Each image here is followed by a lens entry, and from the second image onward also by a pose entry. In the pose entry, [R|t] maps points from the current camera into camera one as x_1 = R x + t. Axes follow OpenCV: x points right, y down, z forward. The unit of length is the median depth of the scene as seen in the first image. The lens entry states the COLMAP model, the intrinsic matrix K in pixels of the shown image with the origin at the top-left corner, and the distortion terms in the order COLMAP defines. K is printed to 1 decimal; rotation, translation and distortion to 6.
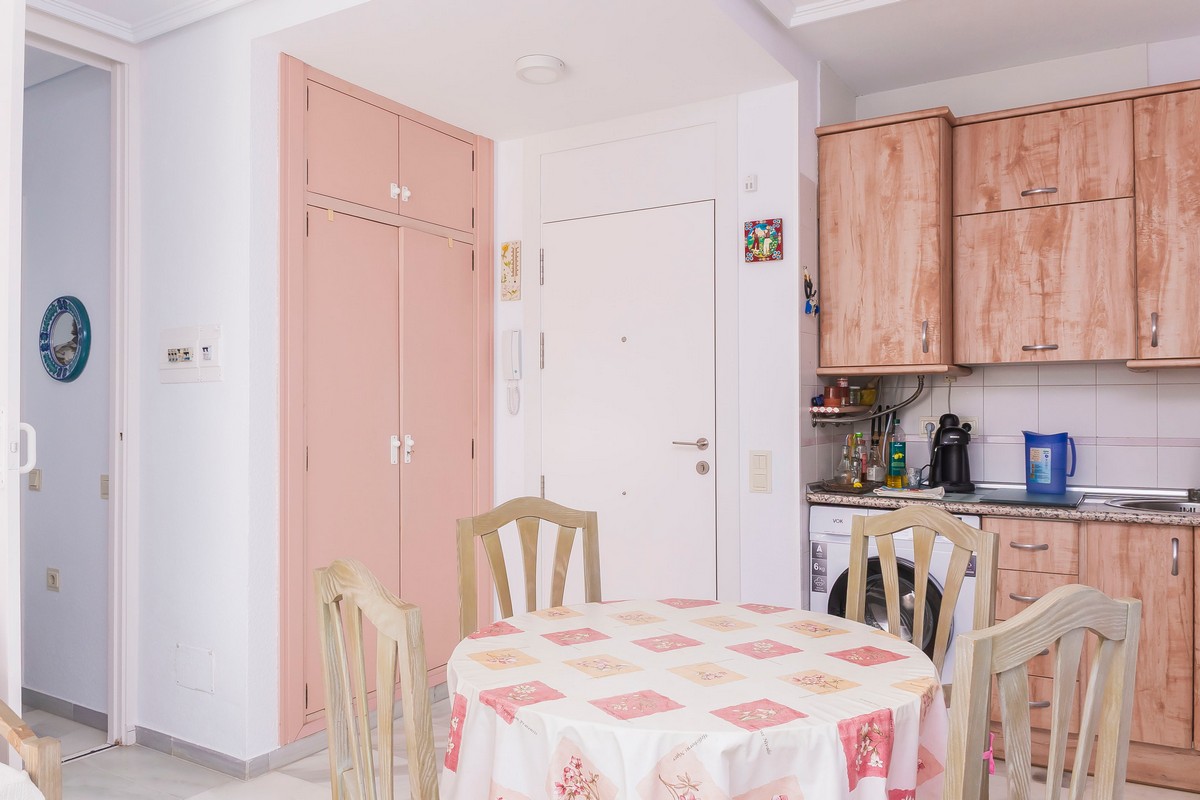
lens RADIAL K [[885.2, 0, 600.0], [0, 885.2, 400.0], [0, 0, 1]] dist [0.014235, -0.040836]
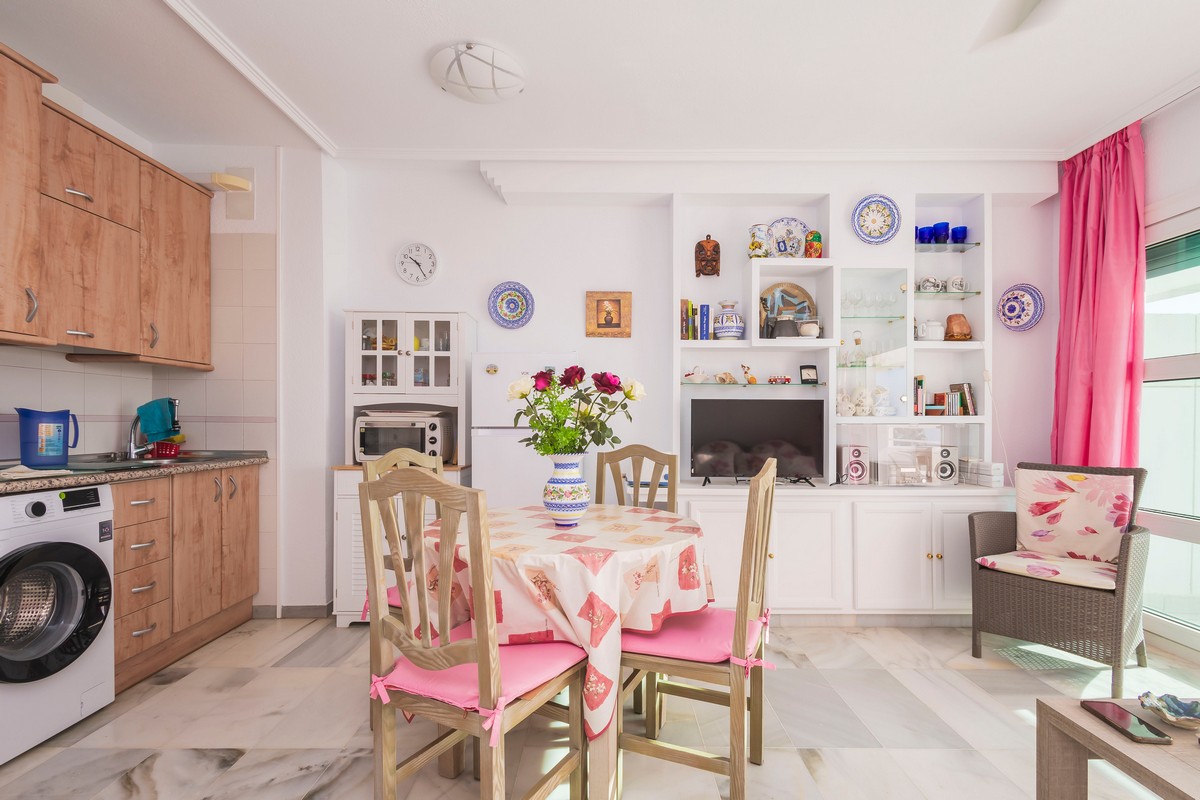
lens RADIAL K [[560.0, 0, 607.5], [0, 560.0, 422.1], [0, 0, 1]] dist [0.008663, -0.000303]
pose [[-0.522962, -0.003965, 0.852347, -0.458121], [-0.016066, 0.999857, -0.005206, 0.045203], [-0.852205, -0.016416, -0.522951, 0.785691]]
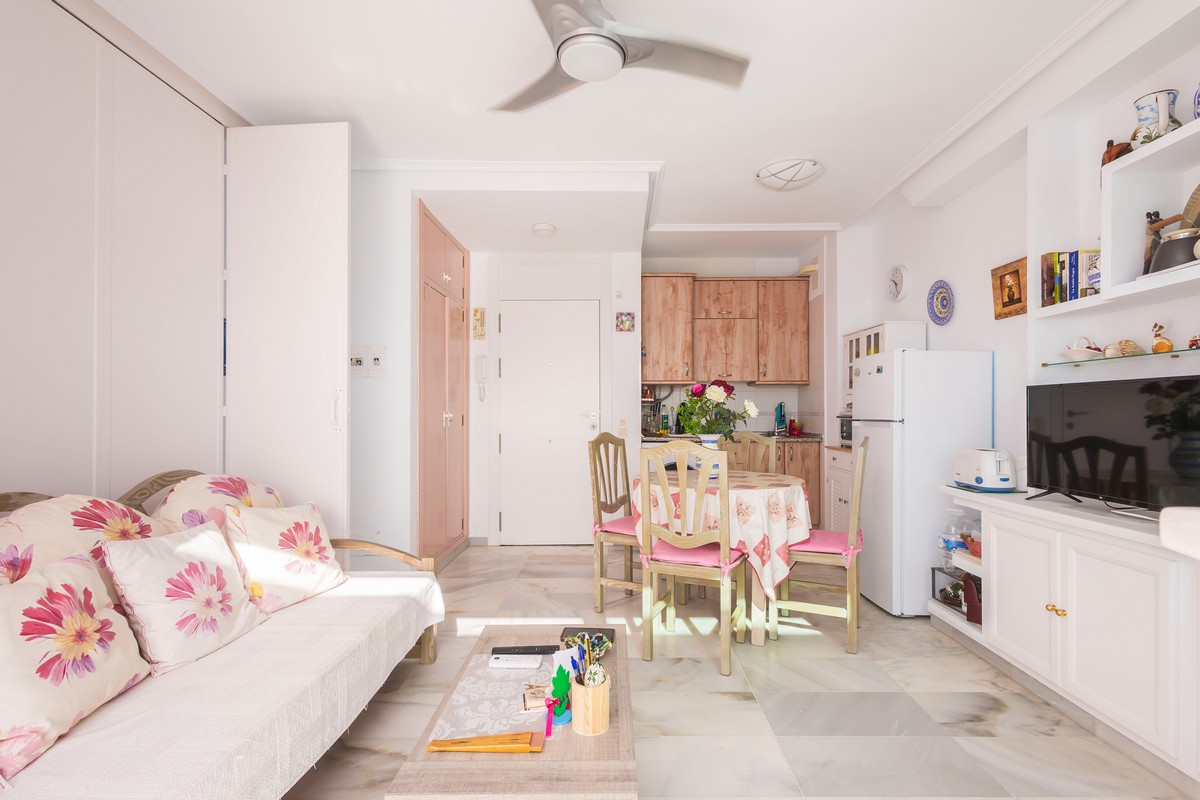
lens RADIAL K [[555.7, 0, 618.8], [0, 555.7, 405.2], [0, 0, 1]] dist [0.002420, 0.000203]
pose [[0.852328, 0.007573, 0.522952, -0.559684], [-0.007343, 0.999970, -0.002513, 0.029967], [-0.522955, -0.001698, 0.852358, -0.168293]]
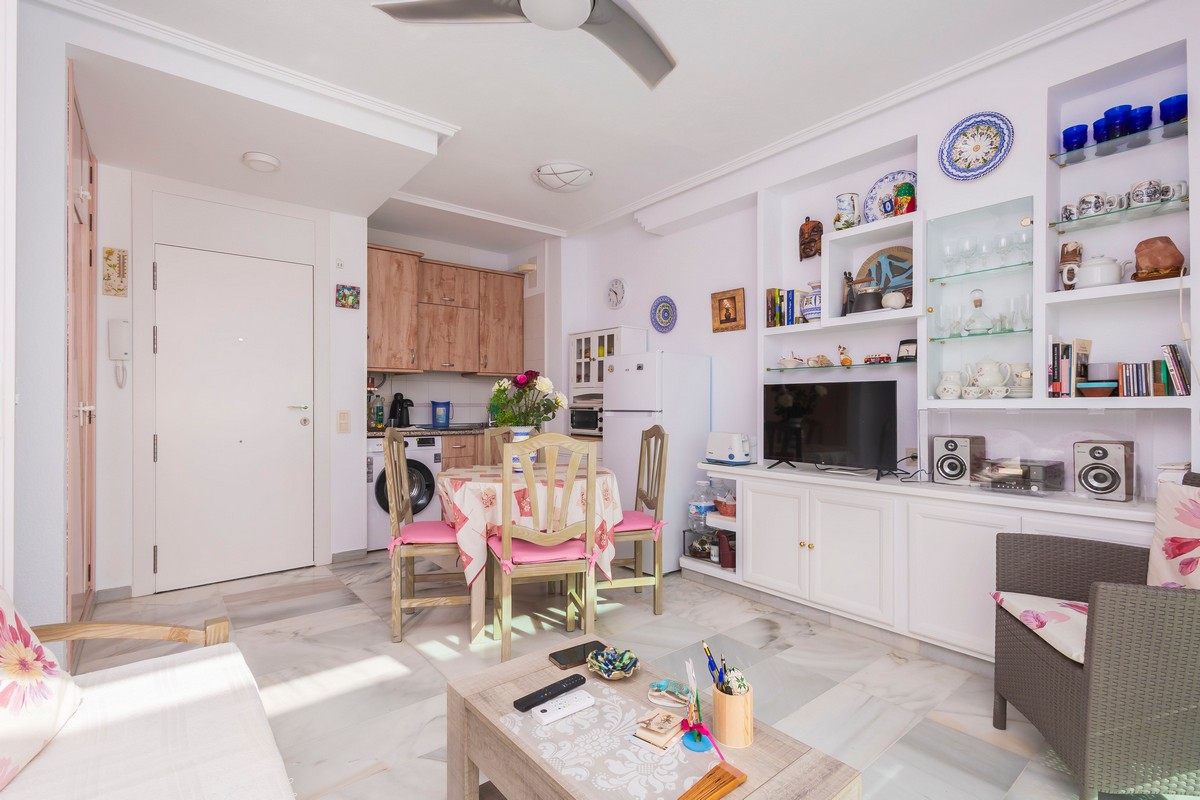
lens RADIAL K [[547.8, 0, 600.0], [0, 547.8, 400.0], [0, 0, 1]] dist [0.004303, -0.000603]
pose [[0.336110, 0.007914, 0.941789, -0.732942], [-0.013349, 0.999904, -0.003638, 0.033692], [-0.941728, -0.011349, 0.336184, 0.118586]]
